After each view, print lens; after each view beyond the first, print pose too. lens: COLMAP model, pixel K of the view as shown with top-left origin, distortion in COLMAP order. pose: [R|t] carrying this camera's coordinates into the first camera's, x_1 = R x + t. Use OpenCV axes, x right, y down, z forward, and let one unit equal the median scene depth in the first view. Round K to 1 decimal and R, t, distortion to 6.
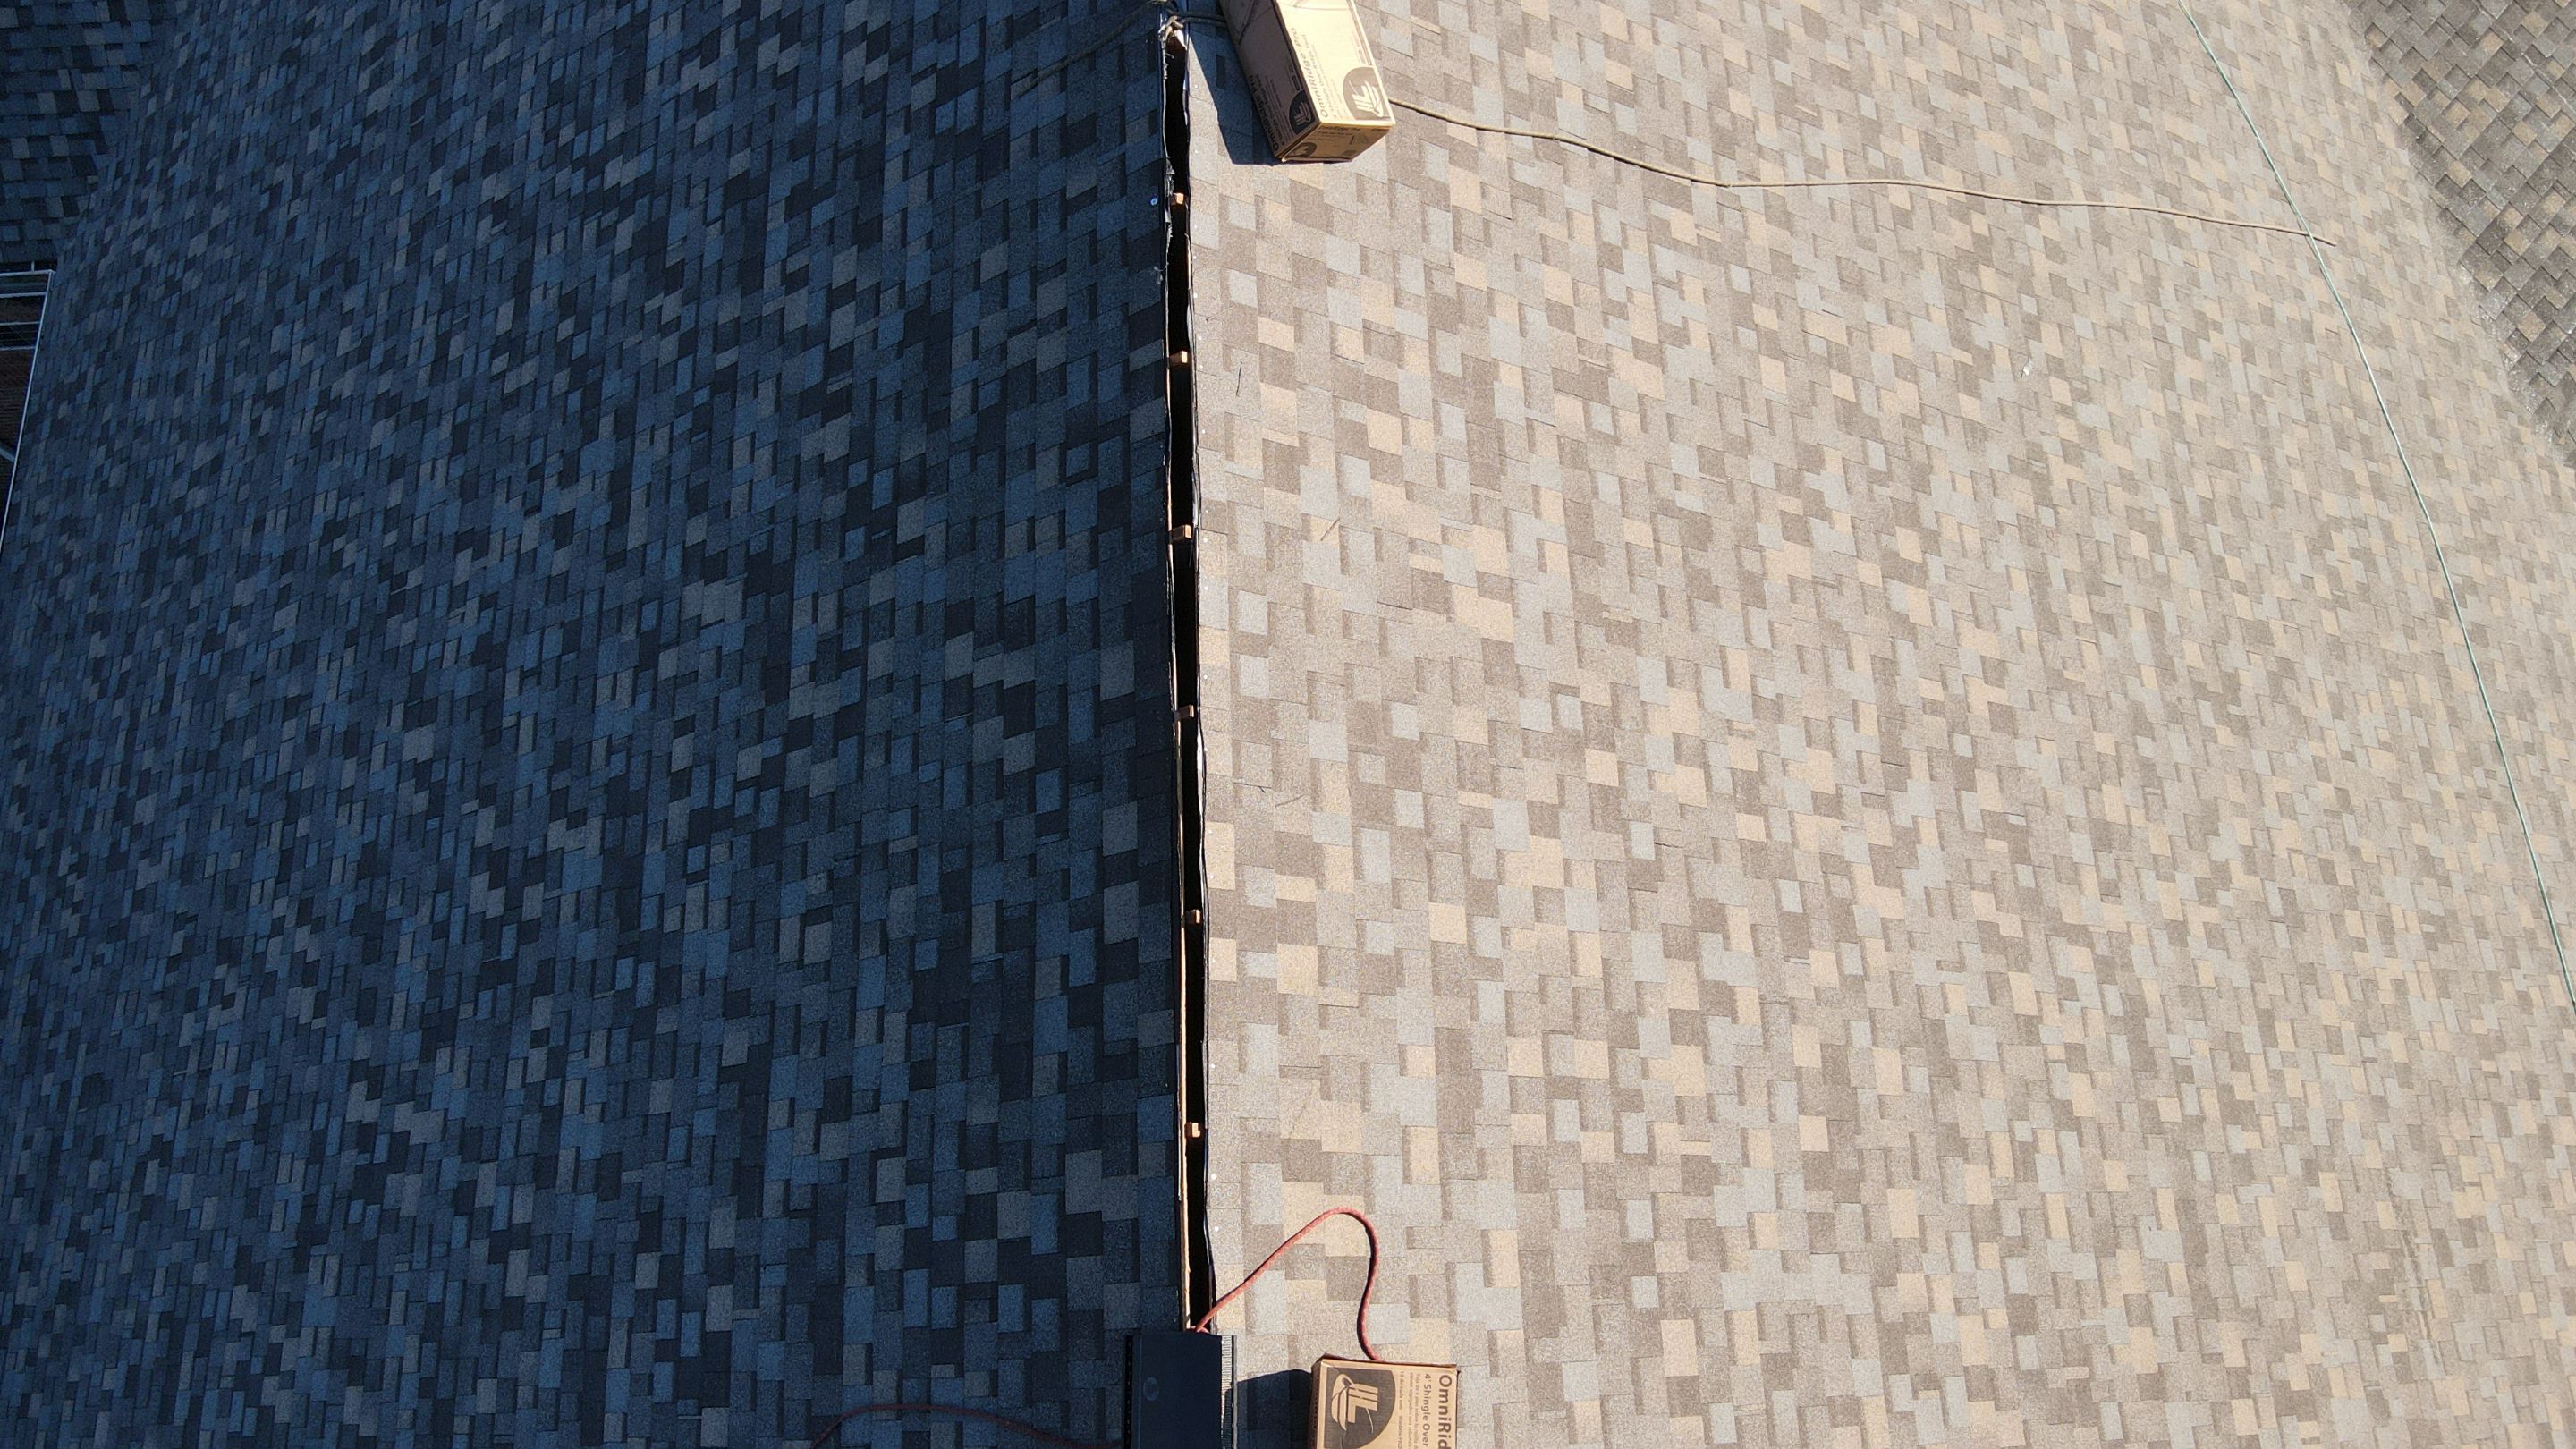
lens RADIAL K [[1895.3, 0, 1288.0], [0, 1895.3, 724.5], [0, 0, 1]] dist [-0.010295, 0.041269]
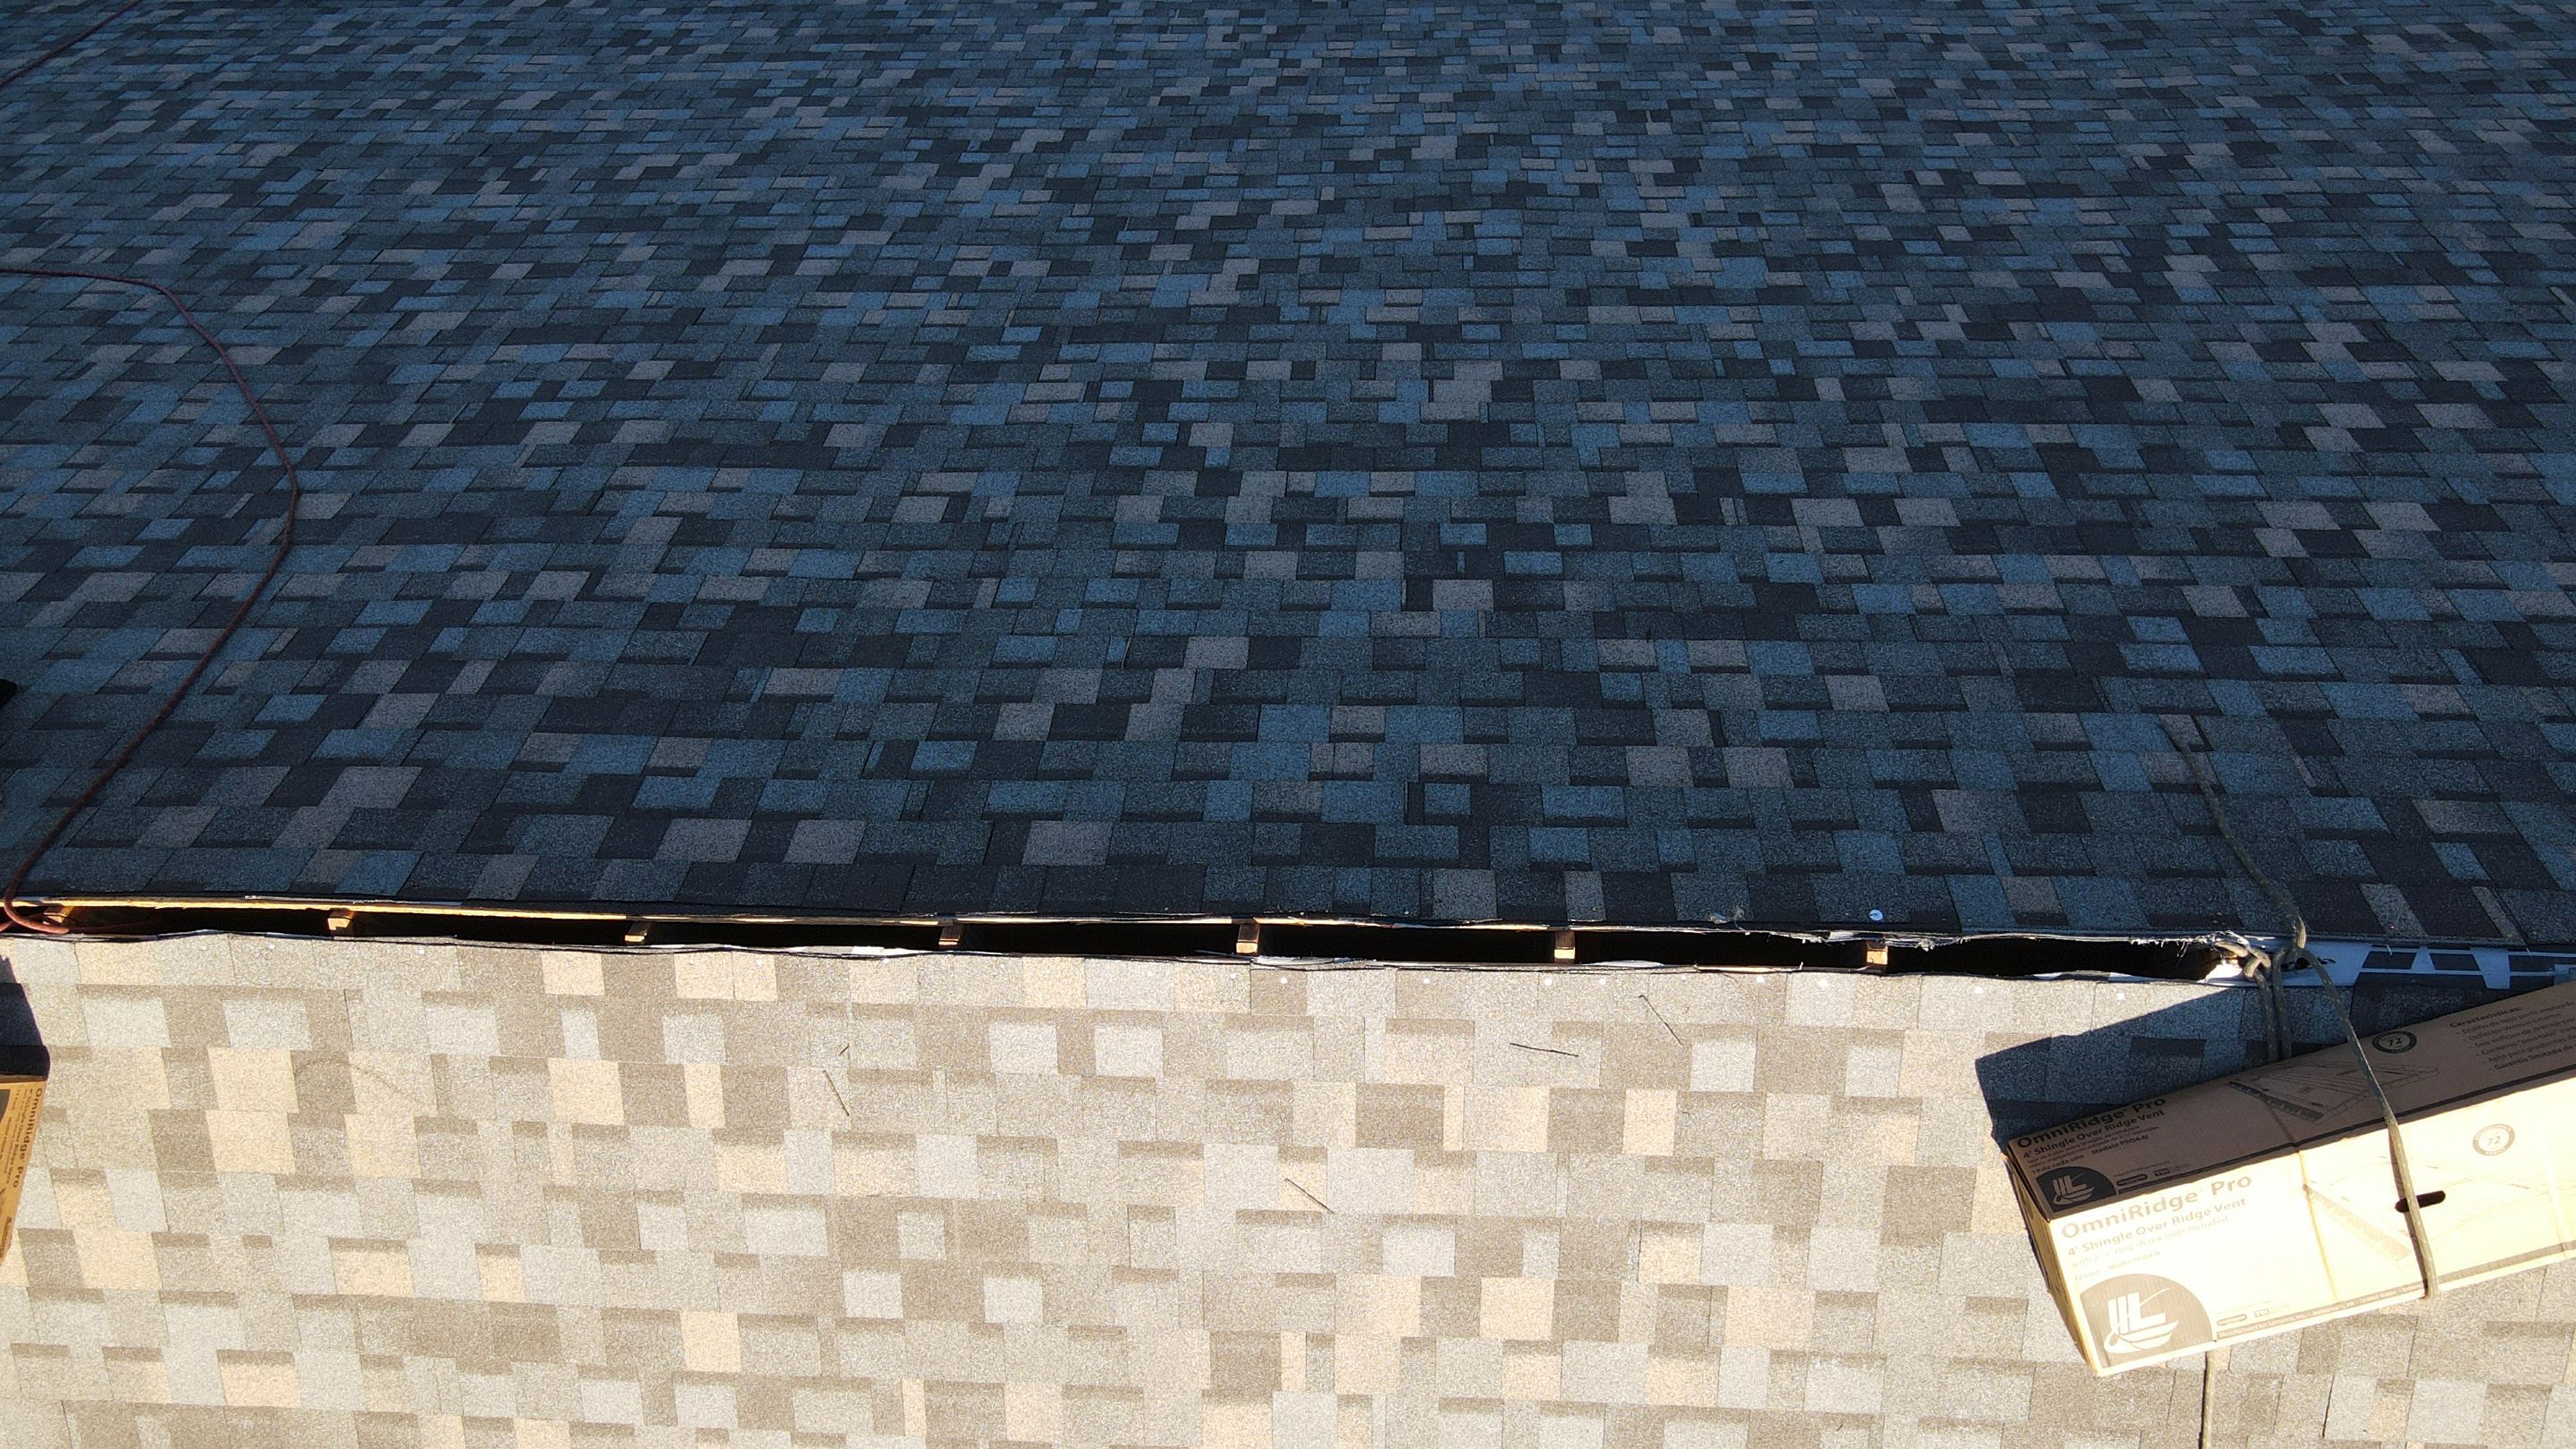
lens RADIAL K [[1895.3, 0, 1288.0], [0, 1895.3, 724.5], [0, 0, 1]] dist [-0.010295, 0.041269]
pose [[-0.064351, 0.959256, -0.275113, 0.042127], [-0.929677, 0.042574, 0.365906, -0.306994], [0.362710, 0.279313, 0.889059, 0.383243]]
